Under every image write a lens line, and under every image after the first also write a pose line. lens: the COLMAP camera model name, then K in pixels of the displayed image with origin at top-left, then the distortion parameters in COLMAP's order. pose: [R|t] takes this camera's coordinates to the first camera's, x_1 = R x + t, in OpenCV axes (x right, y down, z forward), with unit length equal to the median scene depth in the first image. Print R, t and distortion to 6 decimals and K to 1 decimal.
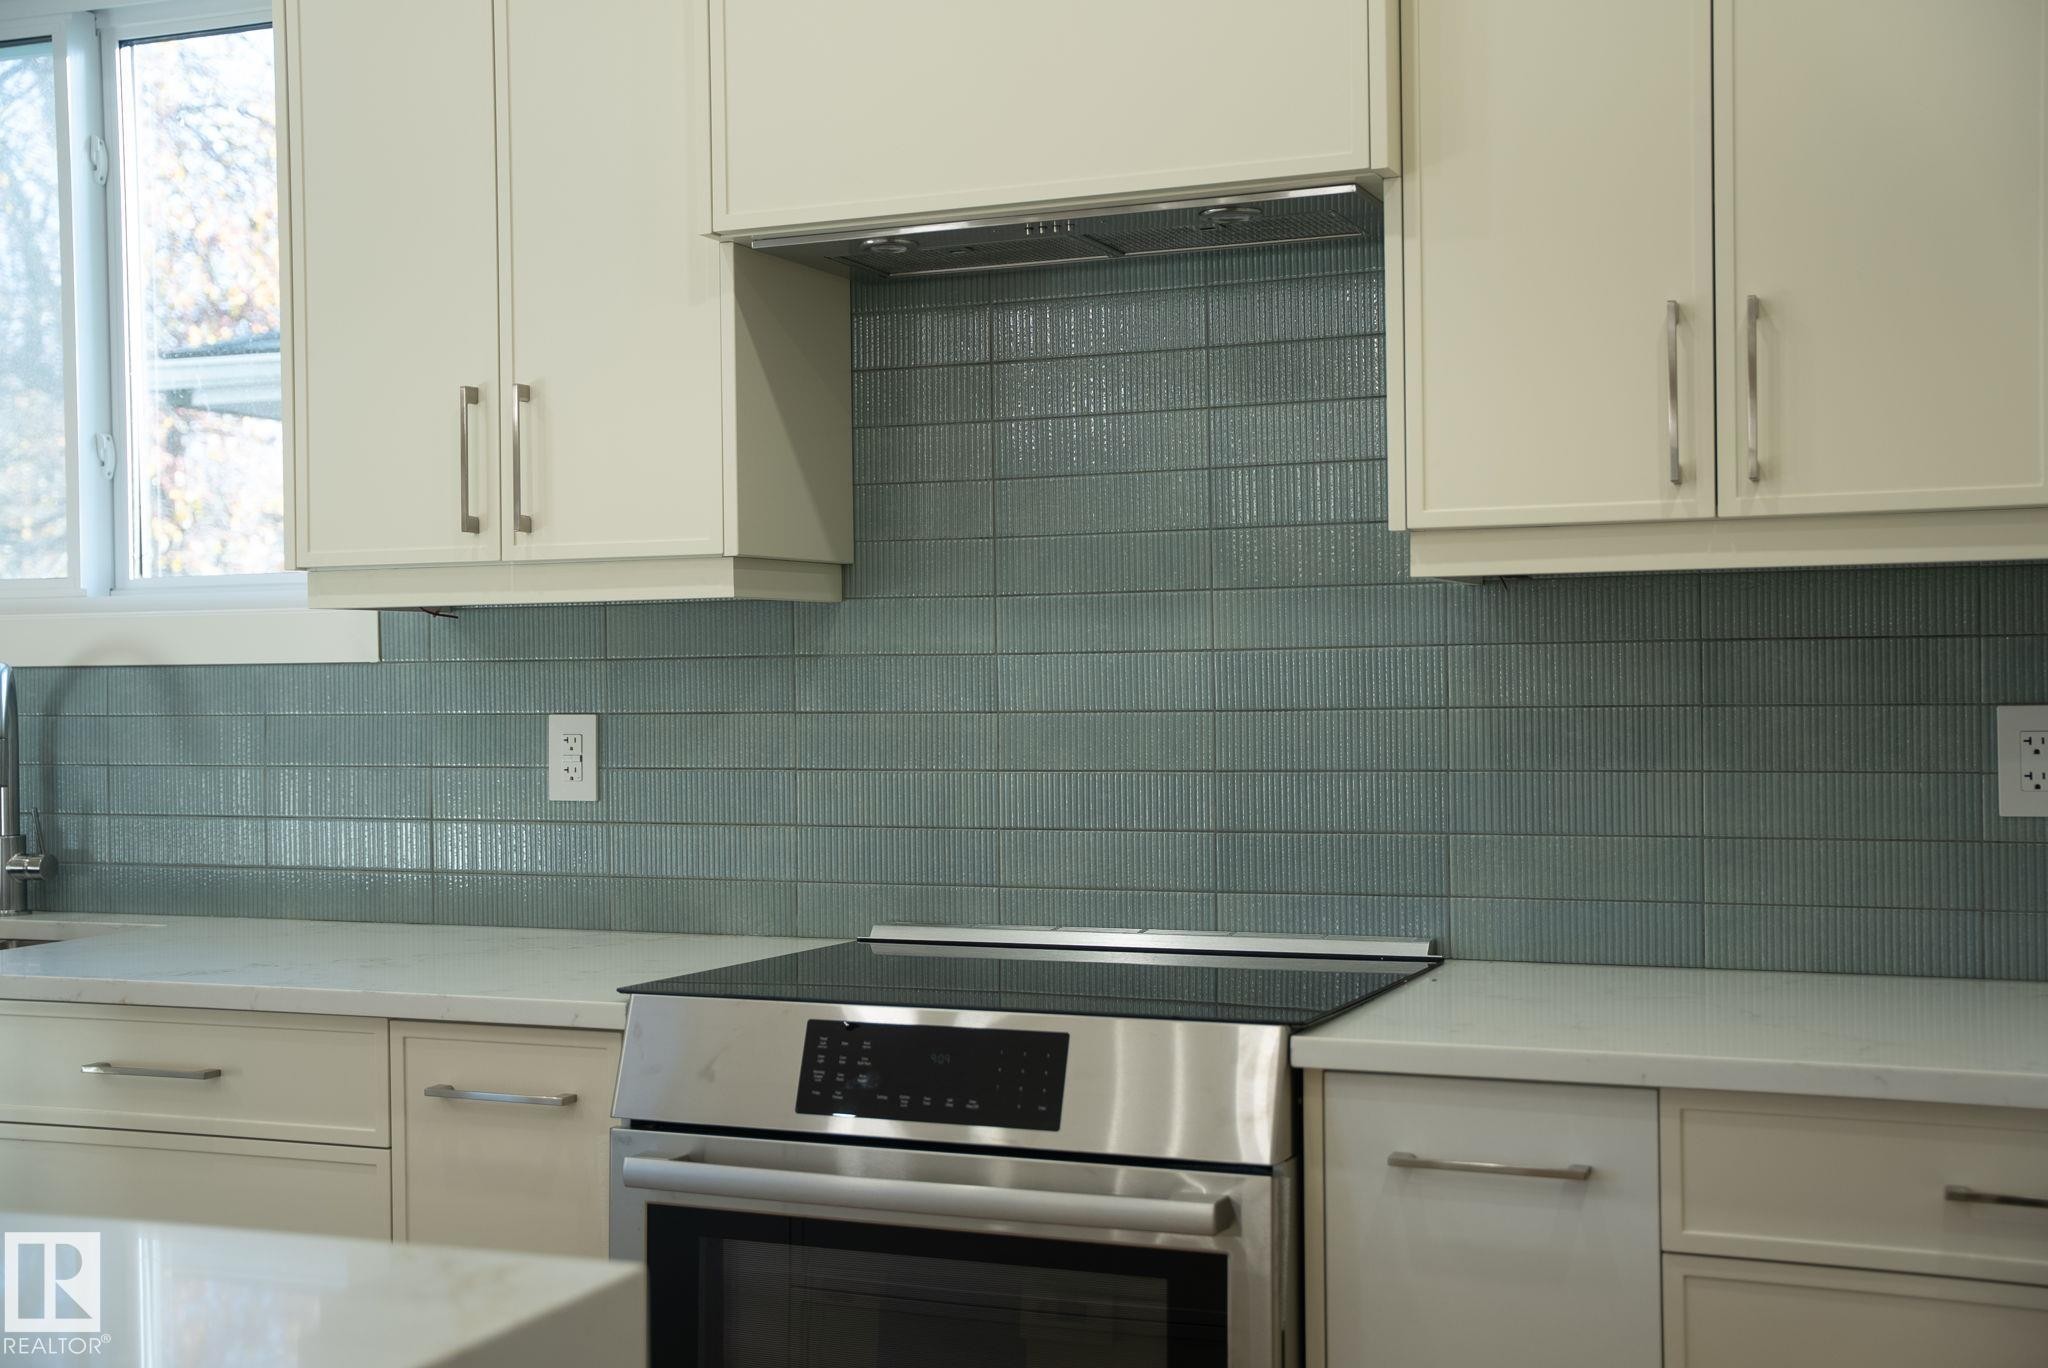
lens RADIAL K [[2370.8, 0, 1047.6], [0, 2370.8, 681.8], [0, 0, 1]] dist [0.014890, 0.024983]
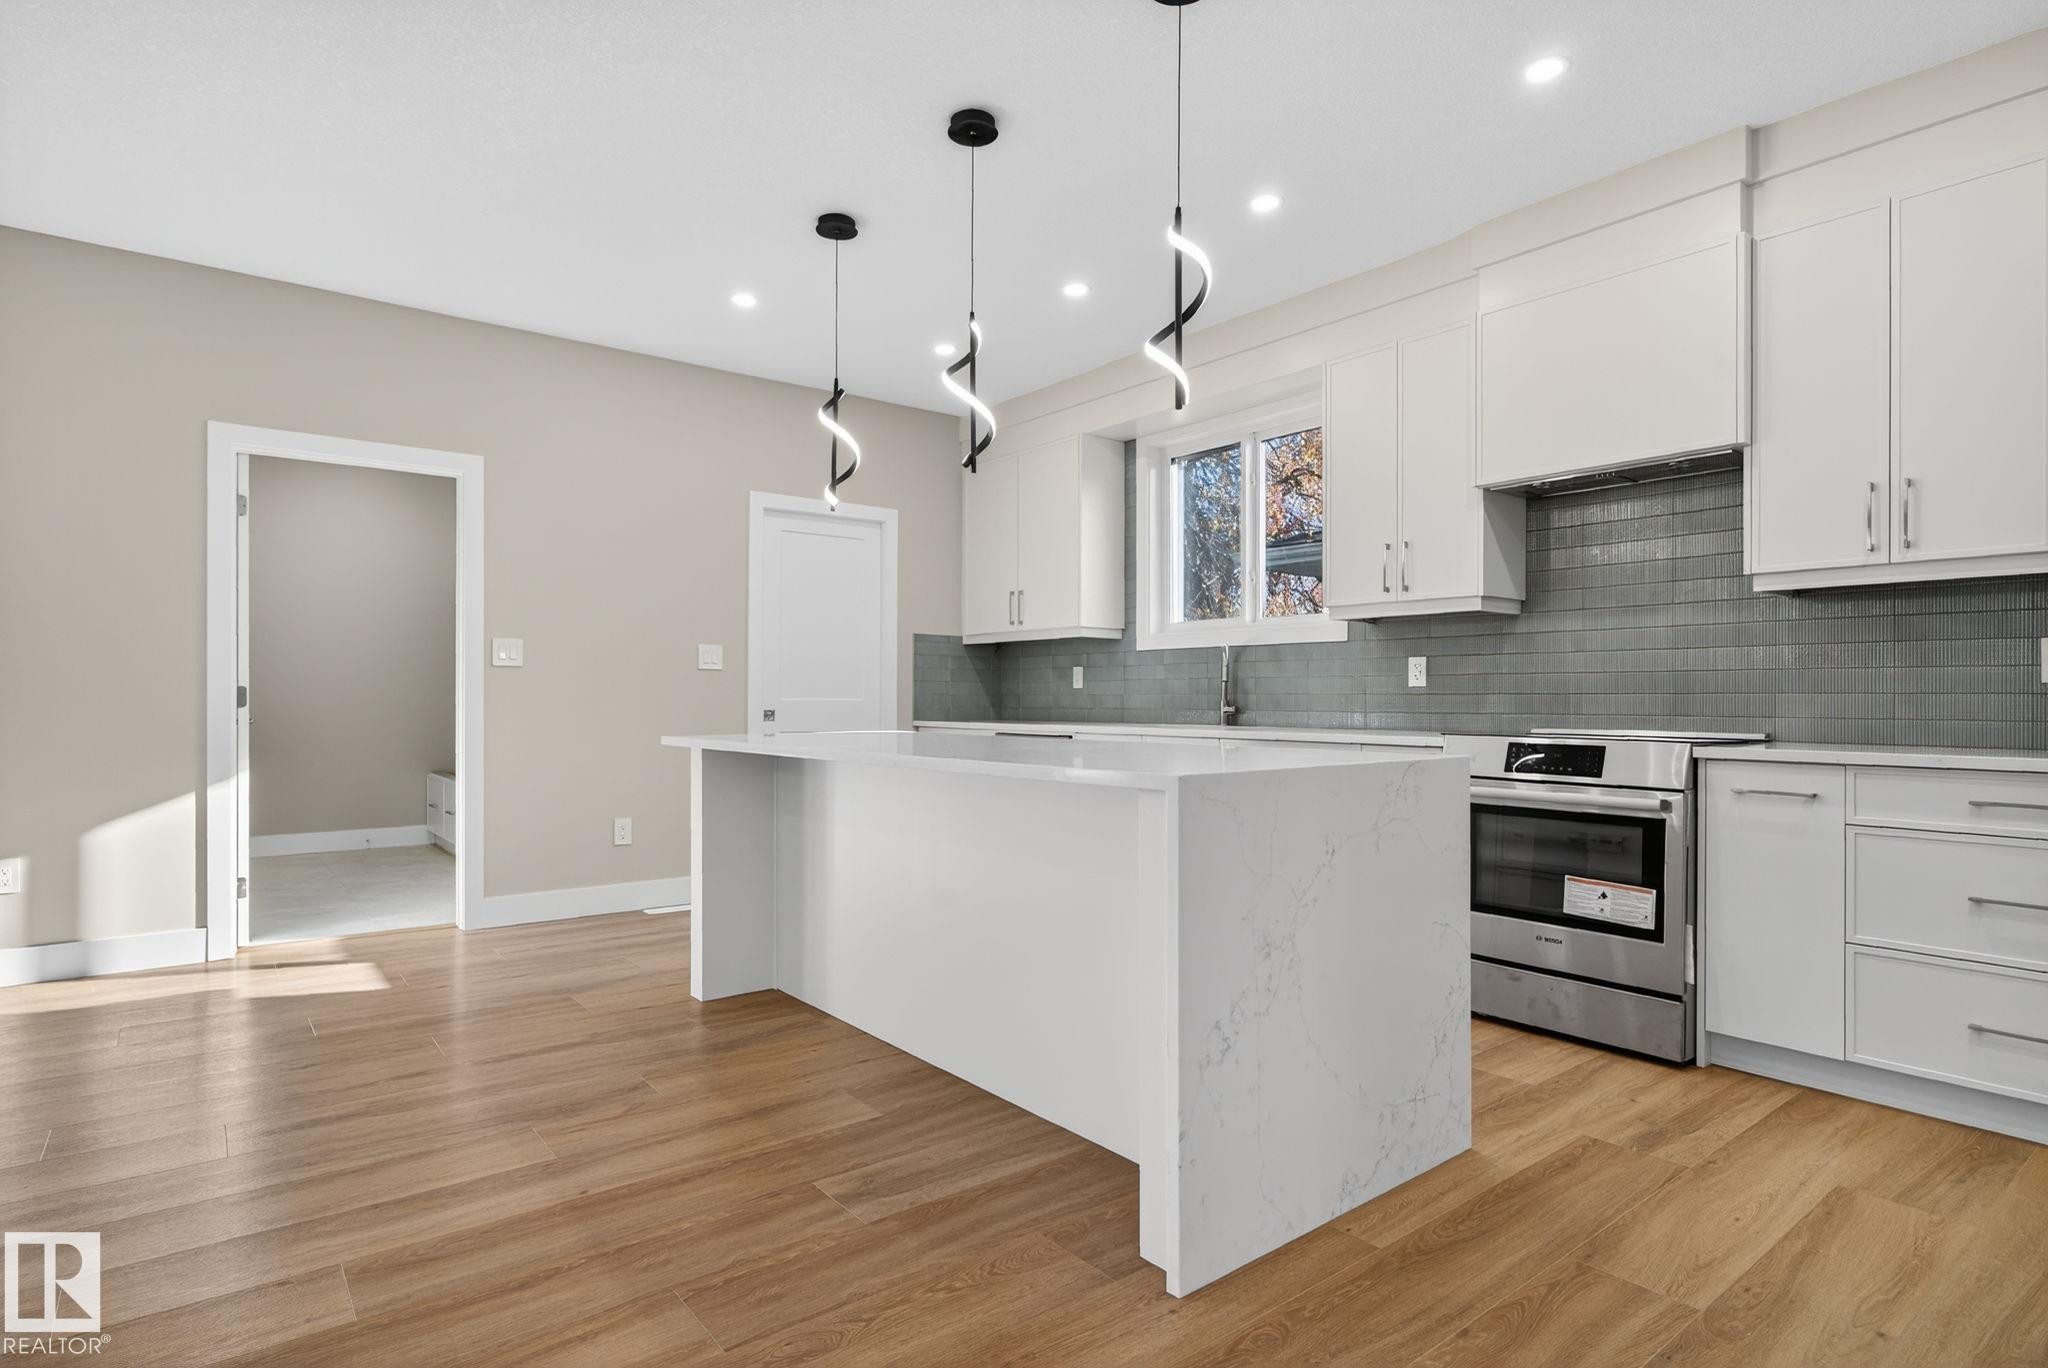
lens RADIAL K [[1050.8, 0, 1032.8], [0, 1050.8, 690.5], [0, 0, 1]] dist [-0.001745, -0.000514]
pose [[0.872641, 0.014426, -0.488150, 0.020318], [-0.019110, 0.999807, -0.004614, 0.085086], [0.487989, 0.013355, 0.872748, -0.424608]]
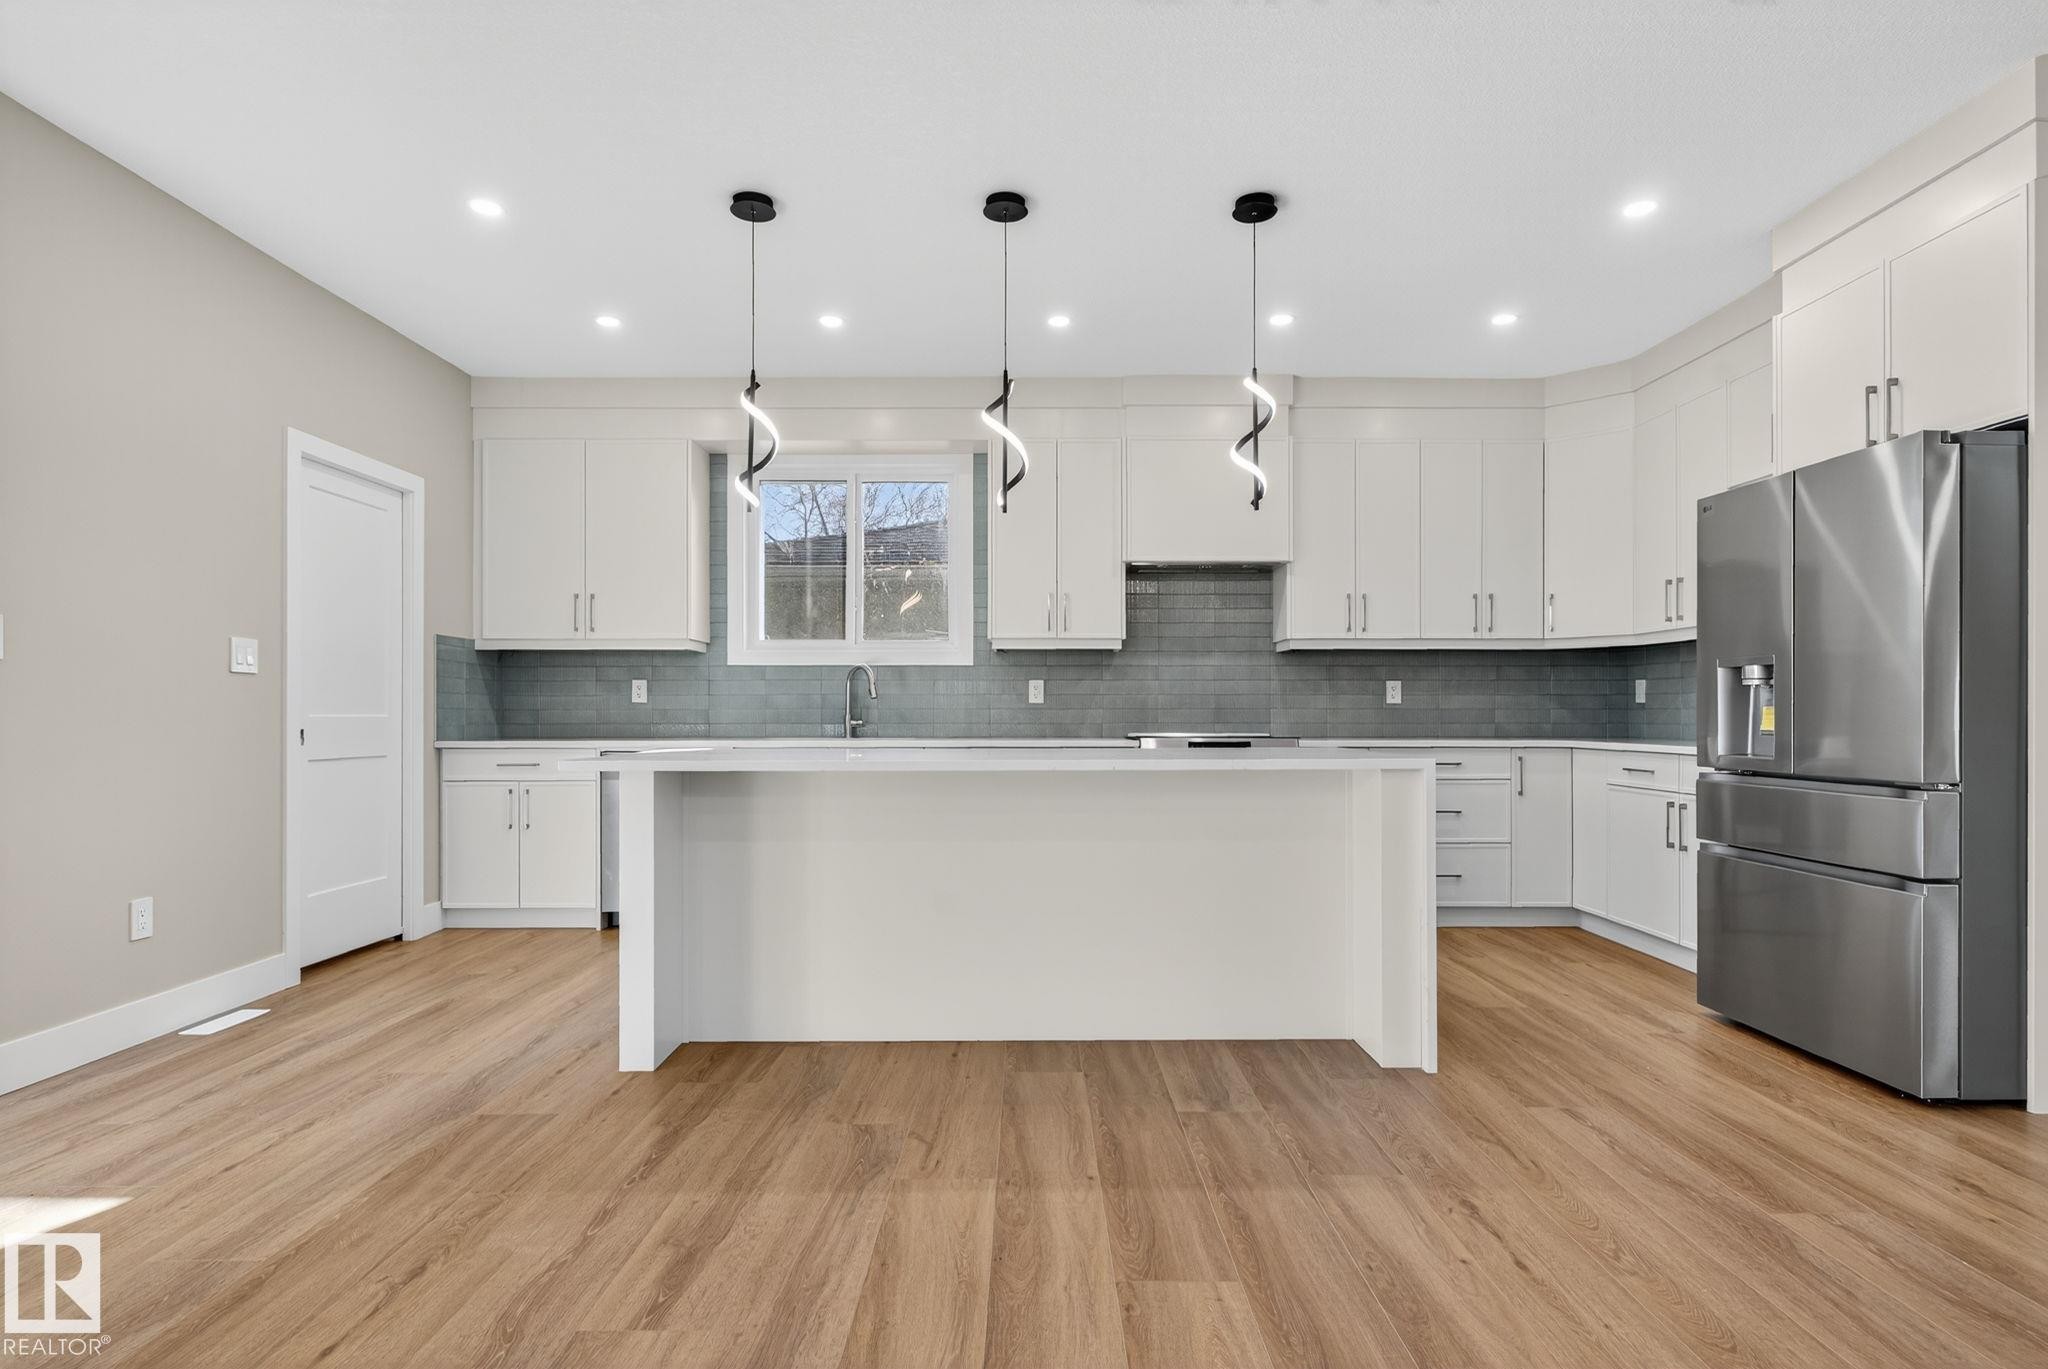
lens RADIAL K [[1053.9, 0, 1026.5], [0, 1053.9, 710.9], [0, 0, 1]] dist [-0.009829, 0.000153]
pose [[0.926734, 0.016223, 0.375369, -1.019215], [-0.011663, 0.999828, -0.014415, 0.105194], [-0.375538, 0.008981, 0.926763, -0.656161]]
